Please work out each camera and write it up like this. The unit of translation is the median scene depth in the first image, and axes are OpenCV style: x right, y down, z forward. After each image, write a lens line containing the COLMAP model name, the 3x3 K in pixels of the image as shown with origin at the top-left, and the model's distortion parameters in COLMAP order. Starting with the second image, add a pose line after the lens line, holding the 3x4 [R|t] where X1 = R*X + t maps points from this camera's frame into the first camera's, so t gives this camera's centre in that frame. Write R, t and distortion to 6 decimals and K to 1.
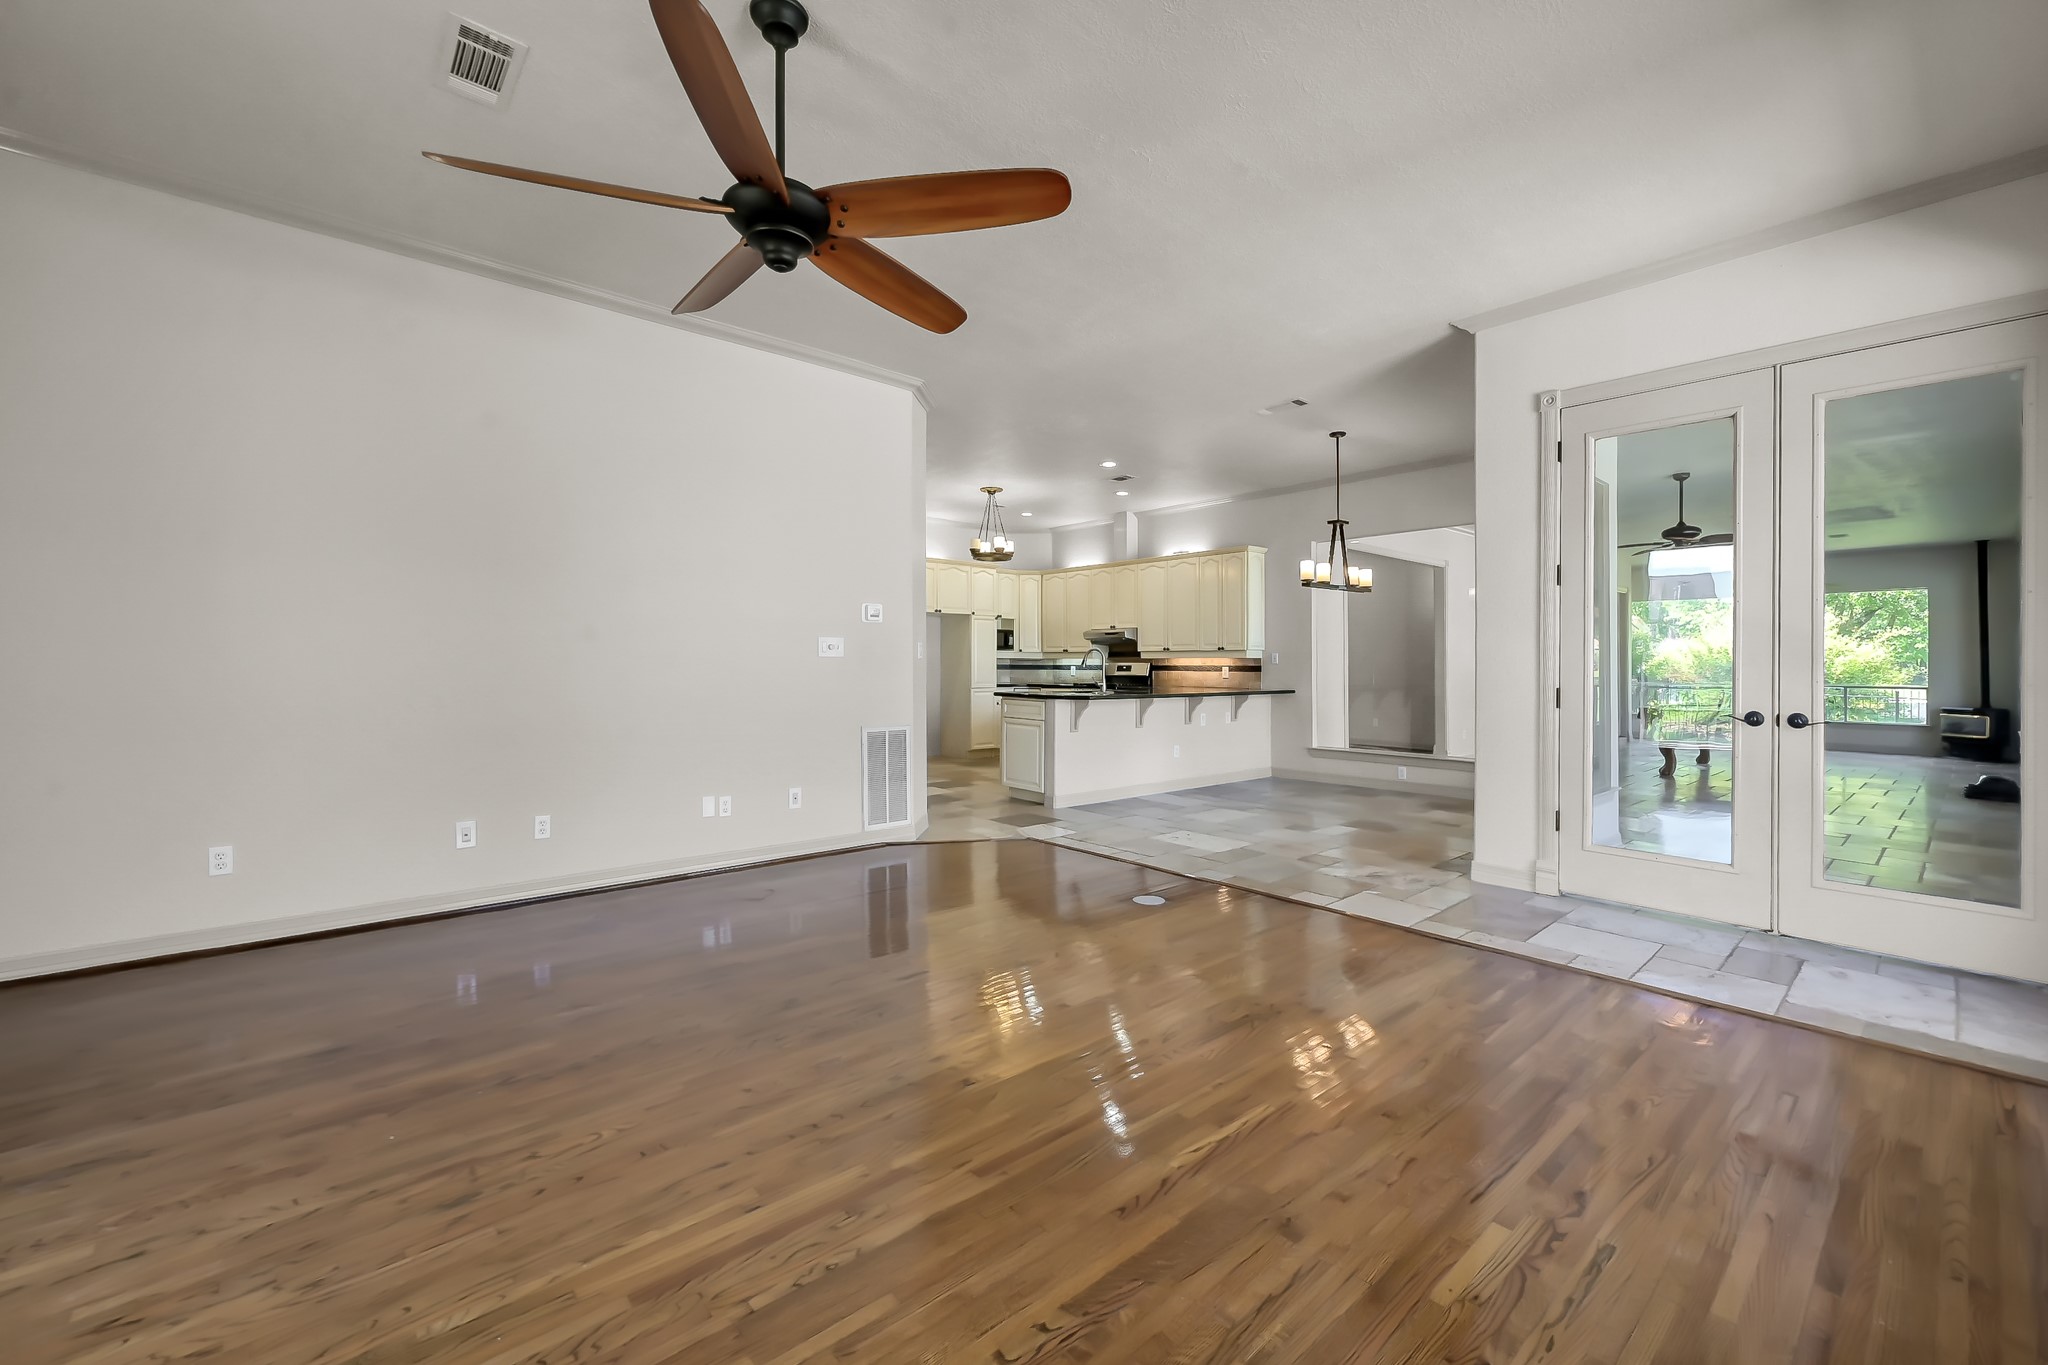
lens RADIAL K [[833.0, 0, 1021.7], [0, 833.0, 654.0], [0, 0, 1]] dist [-0.002495, -0.000091]
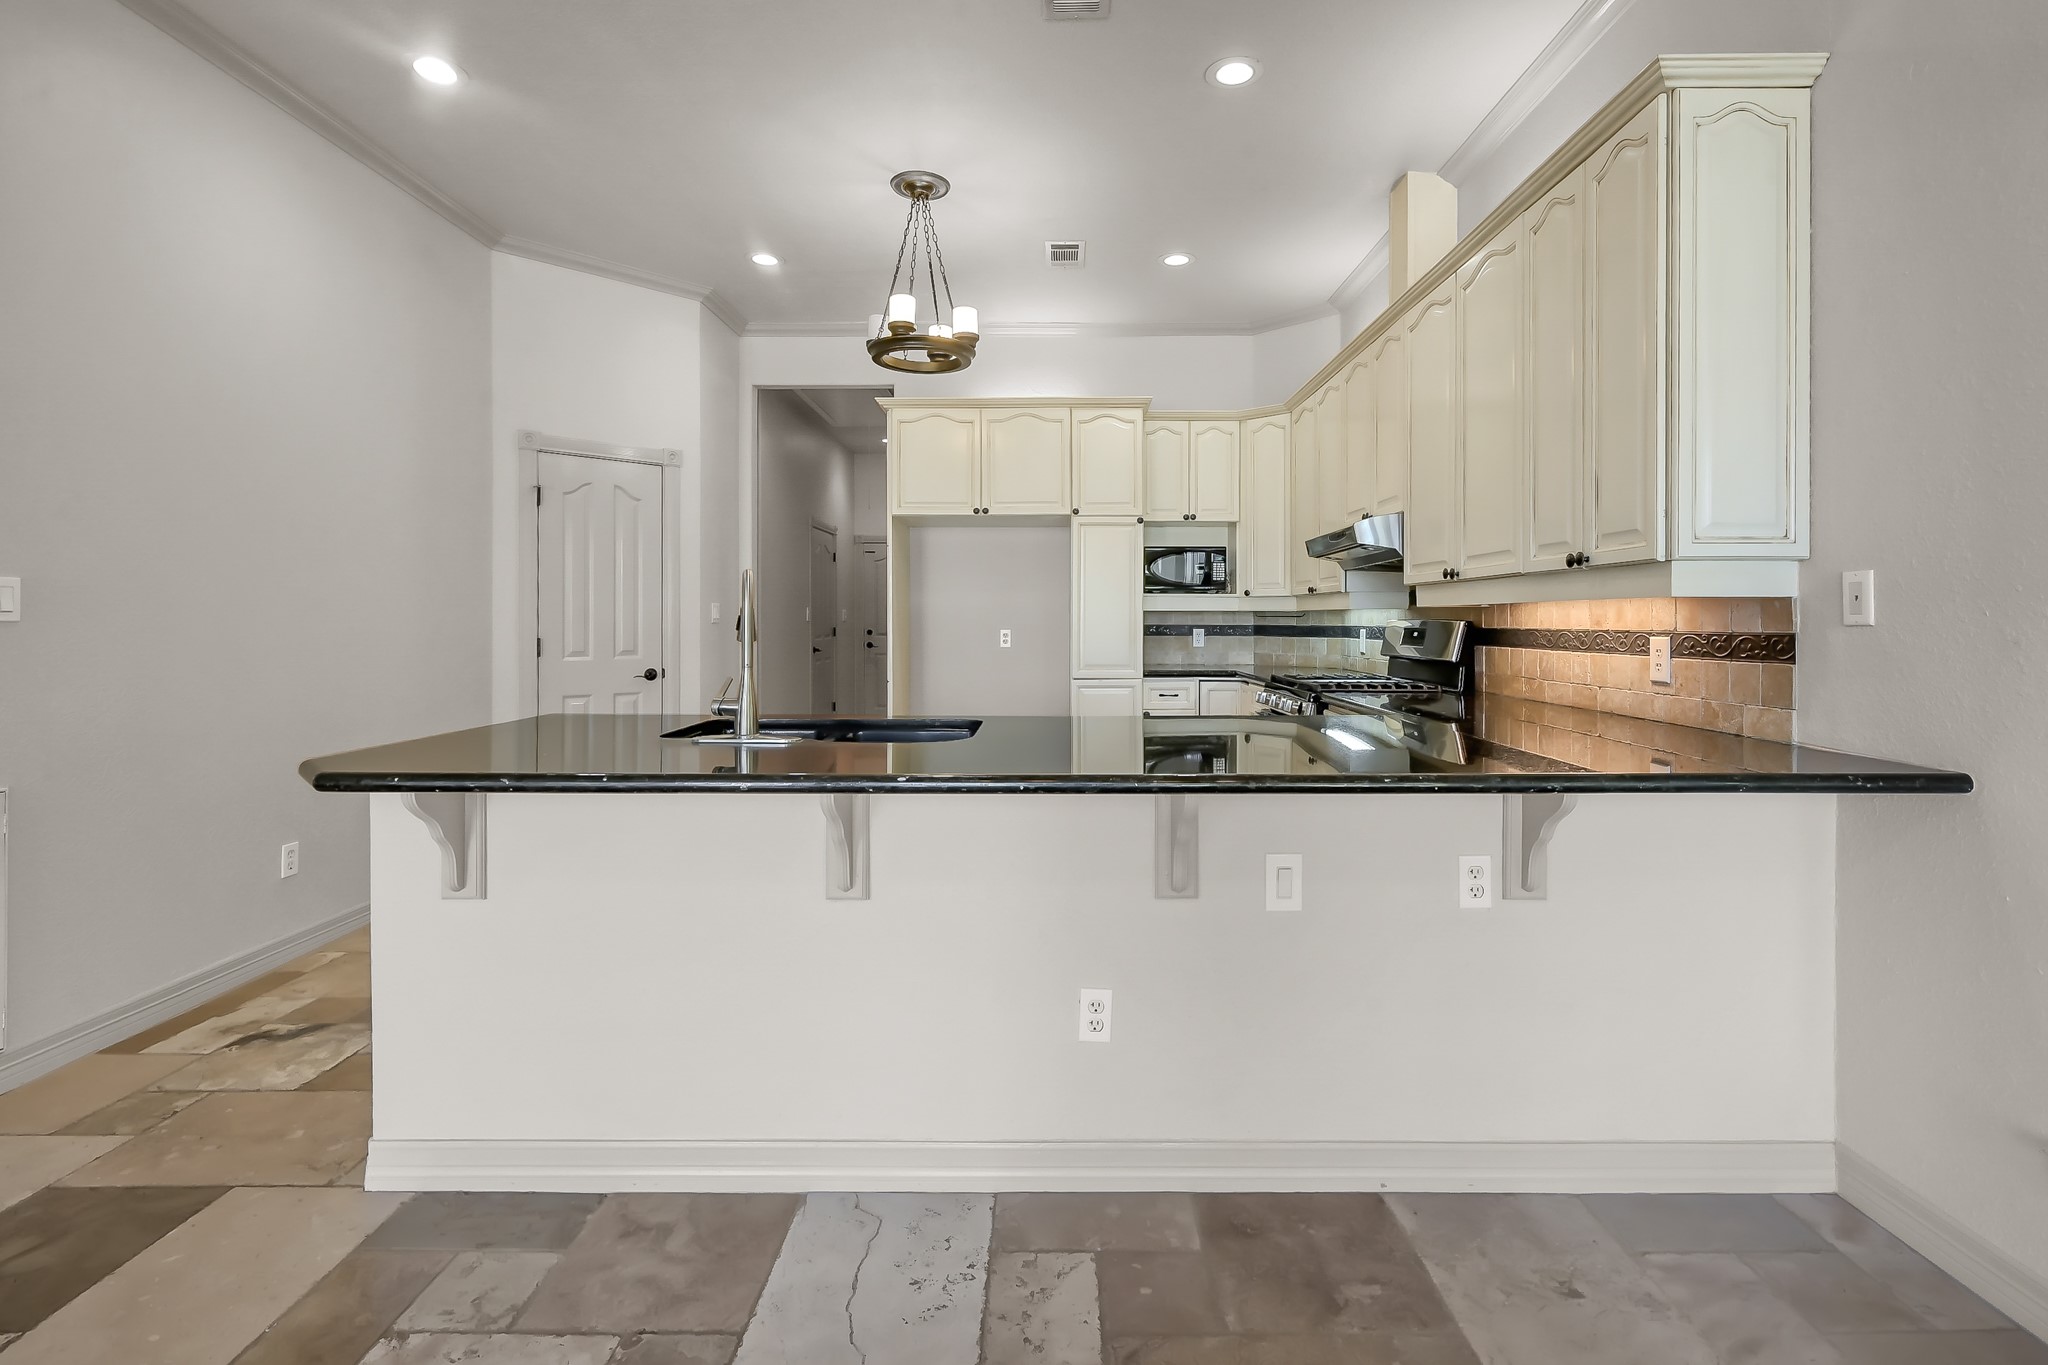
lens RADIAL K [[936.6, 0, 1054.2], [0, 936.6, 619.7], [0, 0, 1]] dist [-0.000931, -0.000478]
pose [[0.755997, -0.003599, -0.654566, 0.281780], [0.010161, 0.999929, 0.006237, 0.006685], [0.654497, -0.011366, 0.755979, 0.657443]]
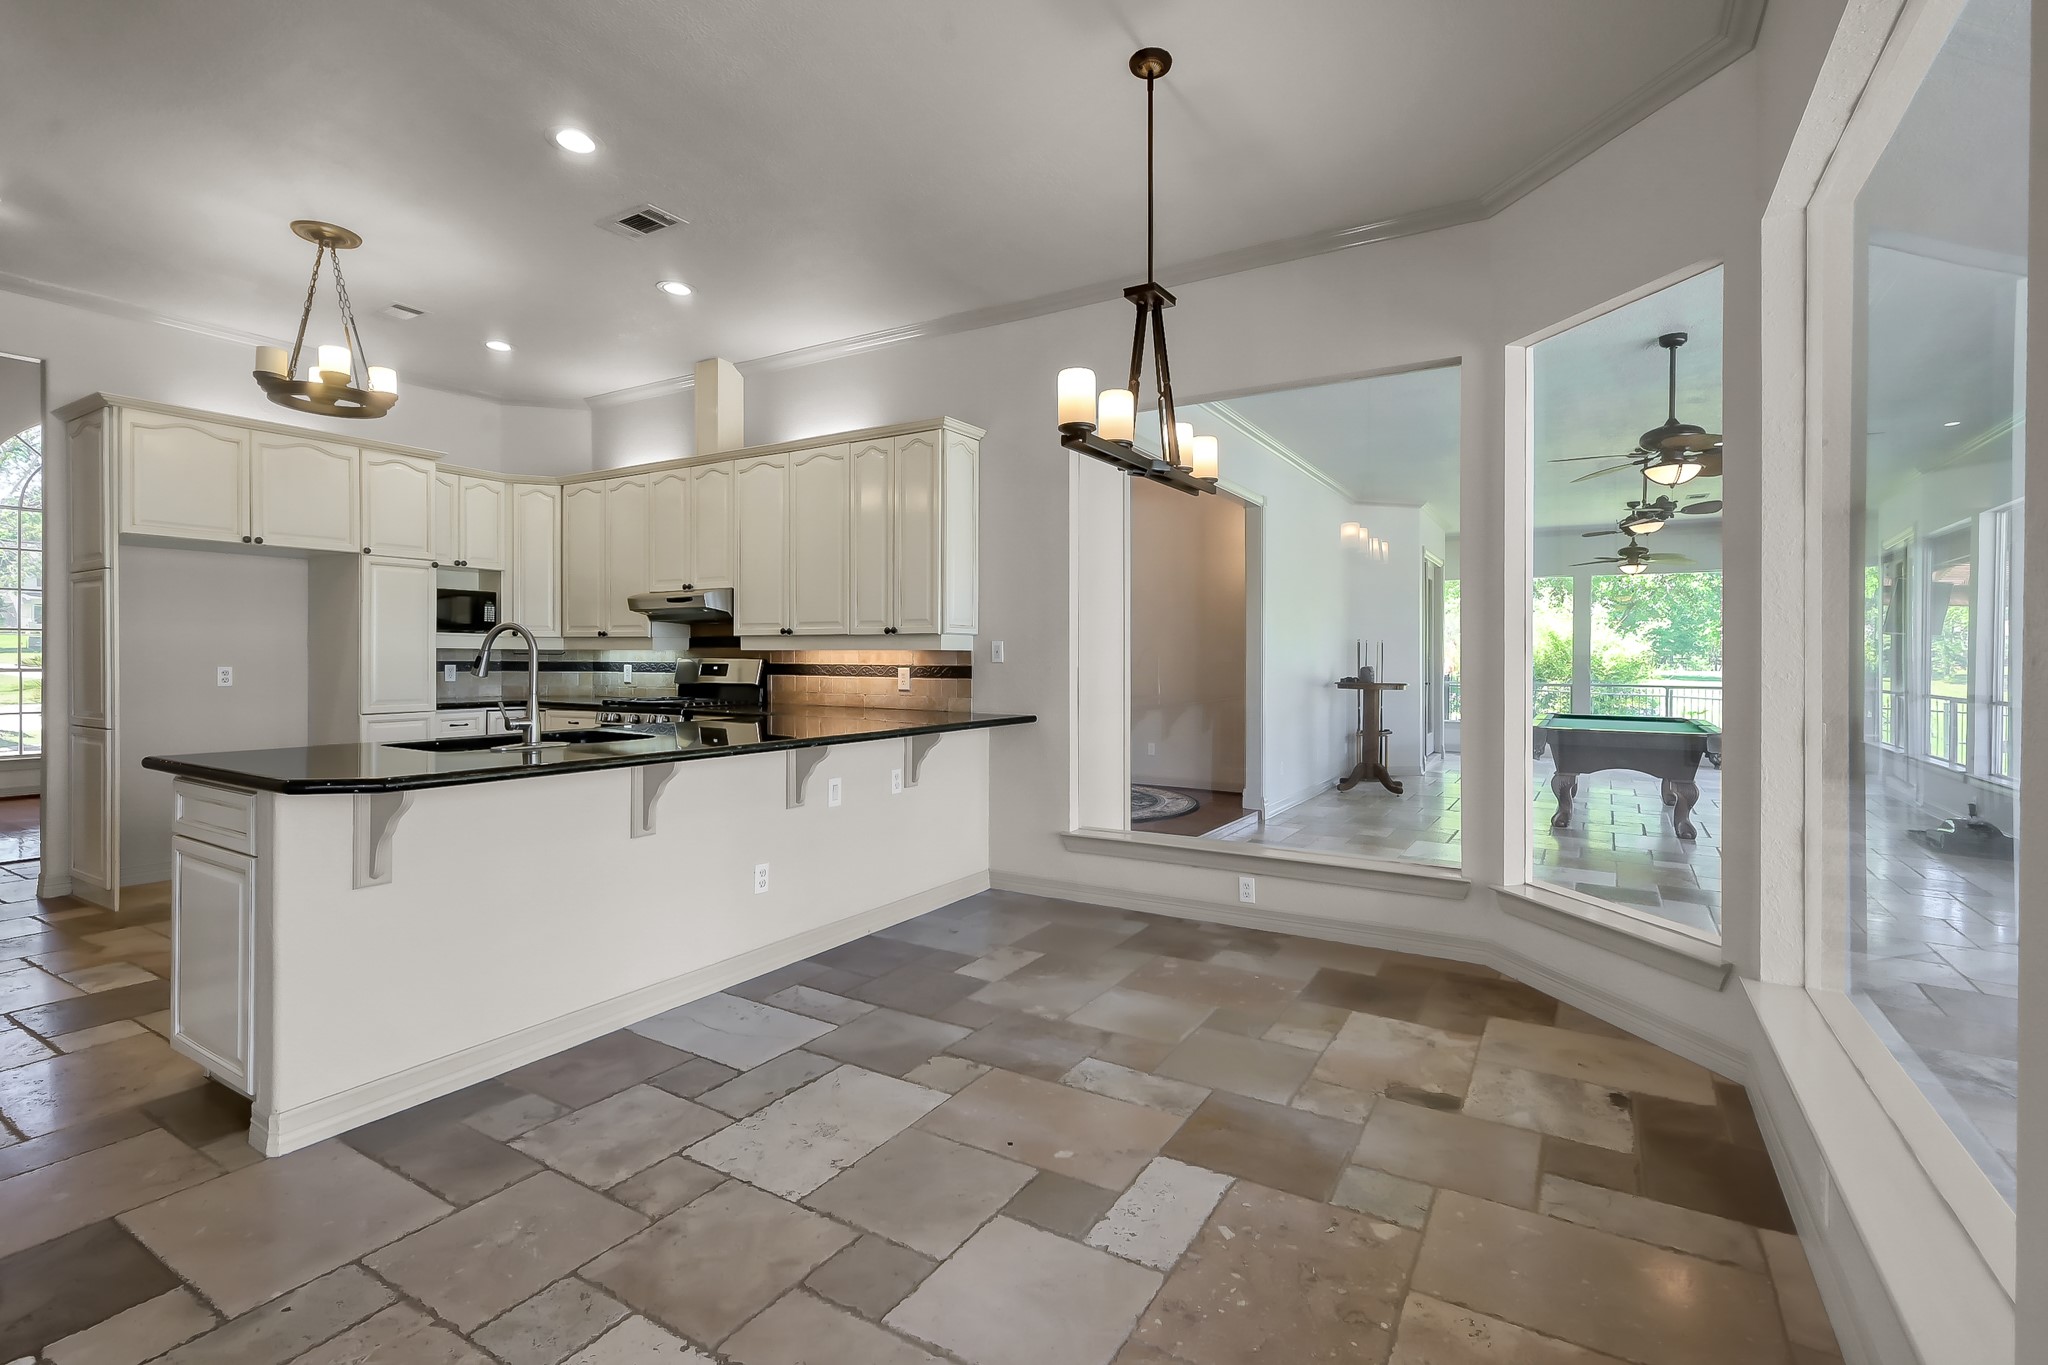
lens RADIAL K [[936.6, 0, 1029.0], [0, 936.6, 664.9], [0, 0, 1]] dist [-0.000931, -0.000478]
pose [[0.950654, -0.000880, 0.310252, 0.137262], [-0.005928, 0.999762, 0.020997, 0.001243], [-0.310196, -0.021800, 0.950423, 0.428075]]
